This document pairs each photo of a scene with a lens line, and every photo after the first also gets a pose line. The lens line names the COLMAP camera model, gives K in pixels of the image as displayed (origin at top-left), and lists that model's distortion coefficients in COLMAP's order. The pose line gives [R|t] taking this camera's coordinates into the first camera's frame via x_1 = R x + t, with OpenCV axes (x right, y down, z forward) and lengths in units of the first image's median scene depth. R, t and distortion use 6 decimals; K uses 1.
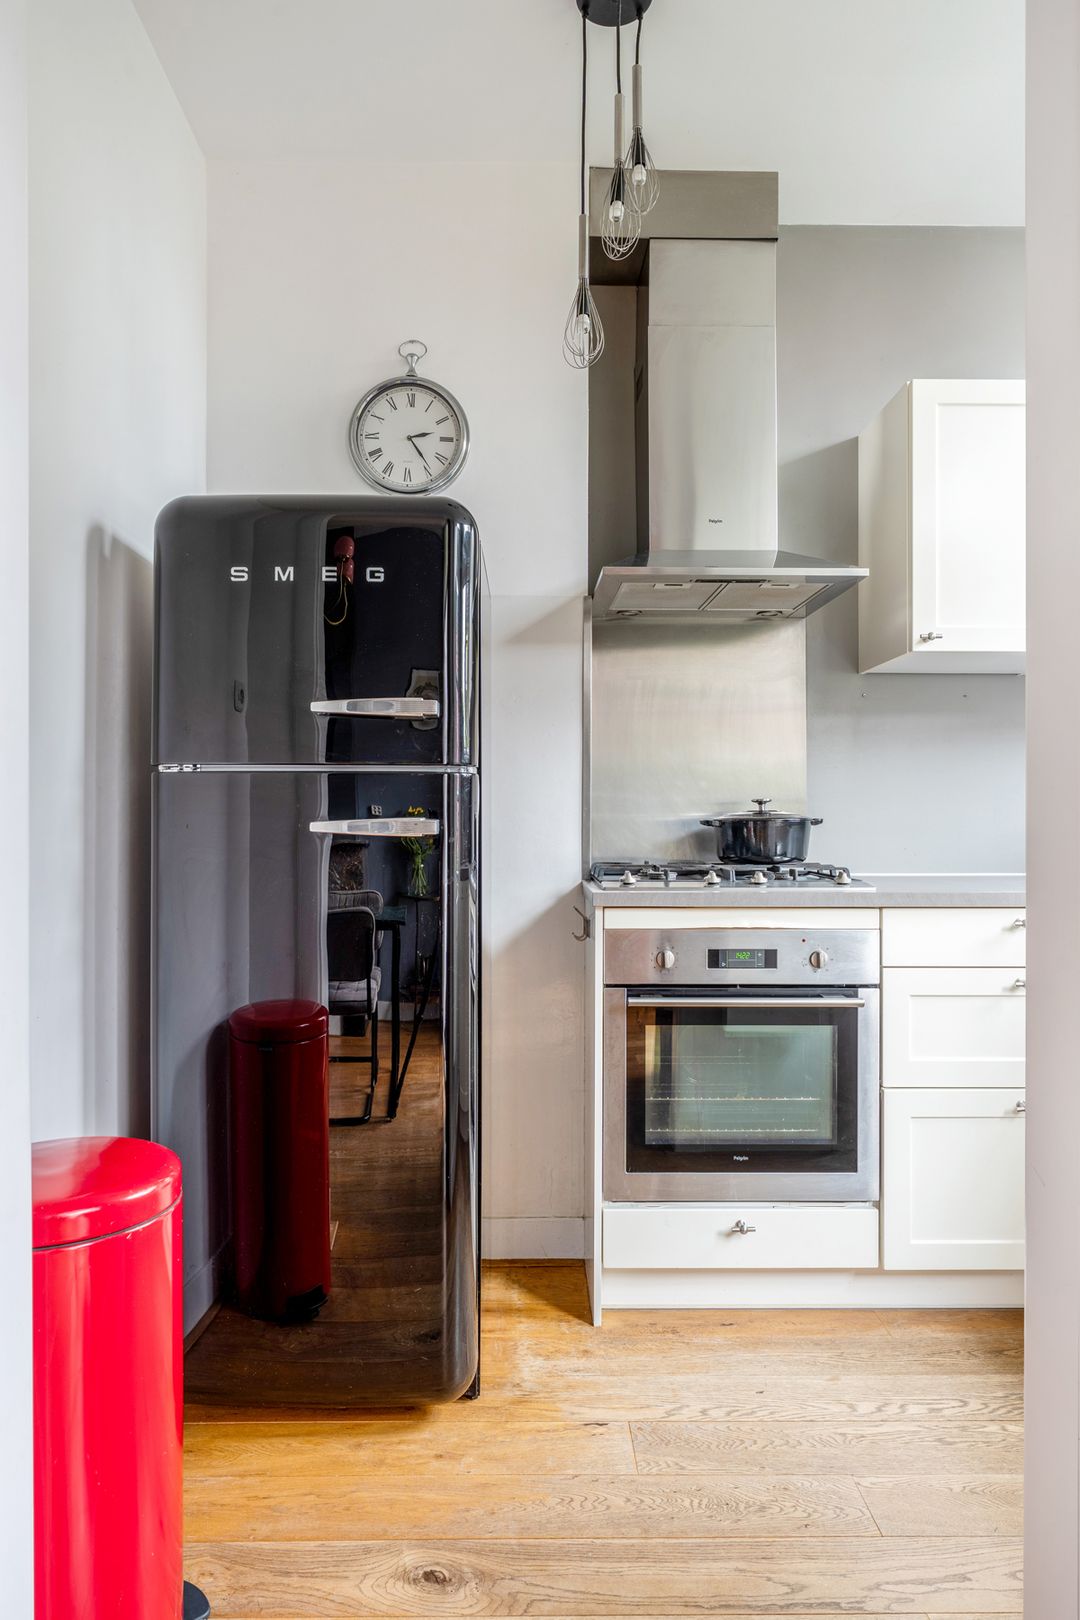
lens RADIAL K [[1294.6, 0, 540.0], [0, 1294.6, 810.0], [0, 0, 1]] dist [-0.009167, -0.002992]
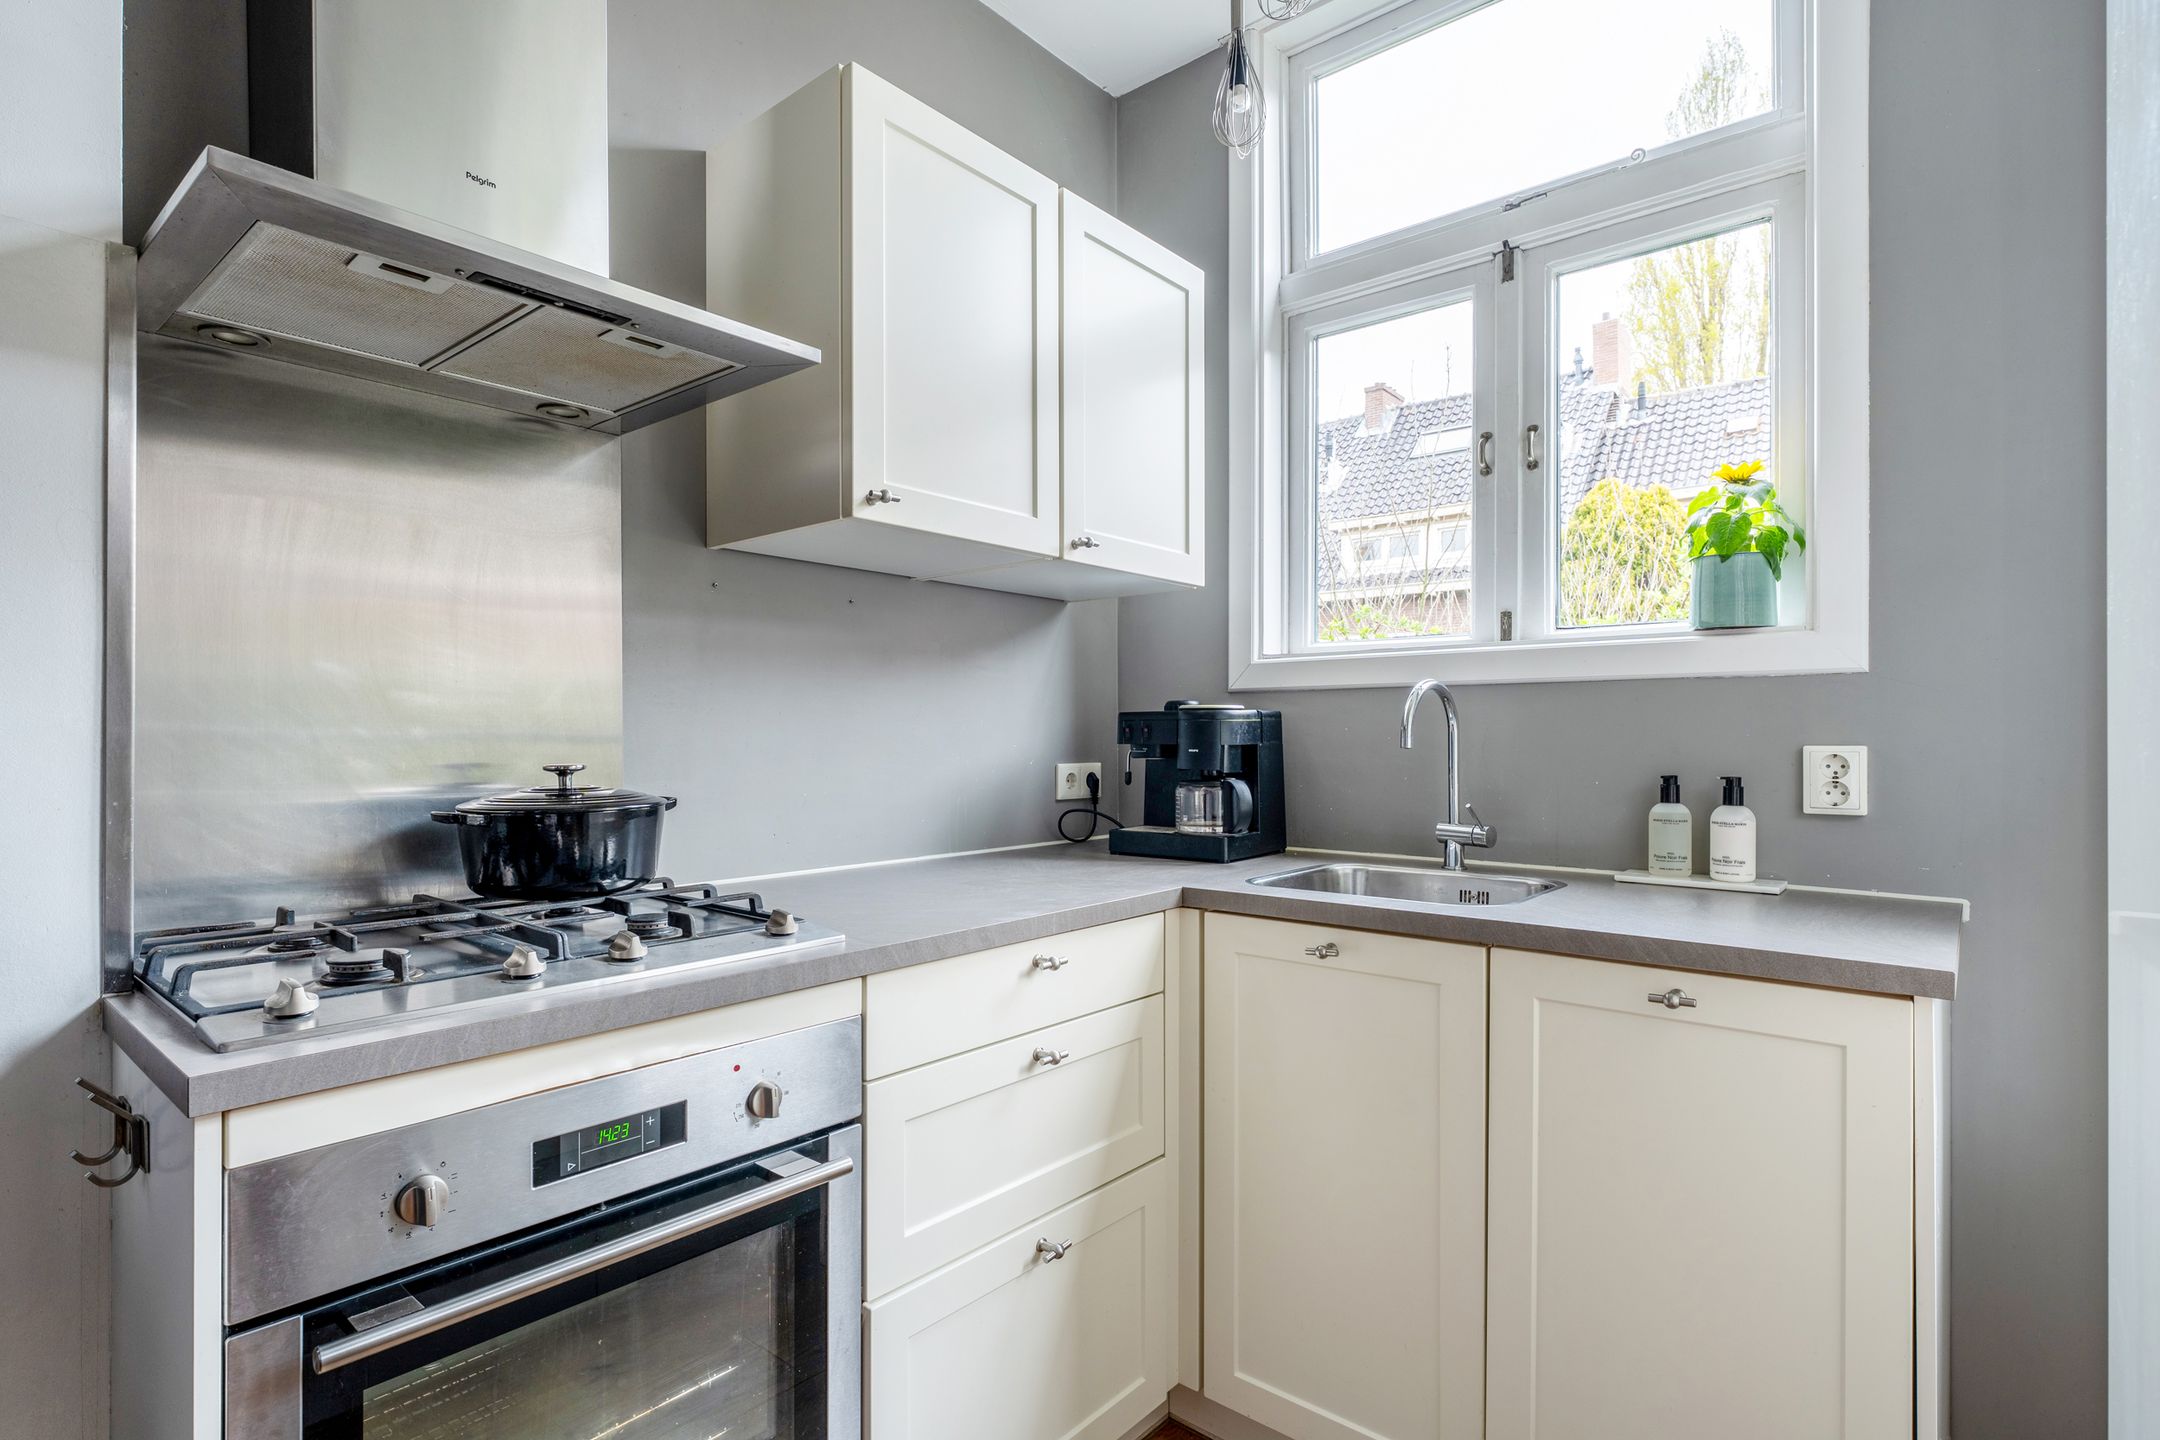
lens RADIAL K [[1069.2, 0, 1069.7], [0, 1069.2, 733.2], [0, 0, 1]] dist [0.000162, 0.000444]
pose [[0.665870, 0.001143, 0.746067, -0.012447], [-0.014122, 0.999839, 0.011072, -0.029150], [-0.745934, -0.017909, 0.665779, 0.579687]]
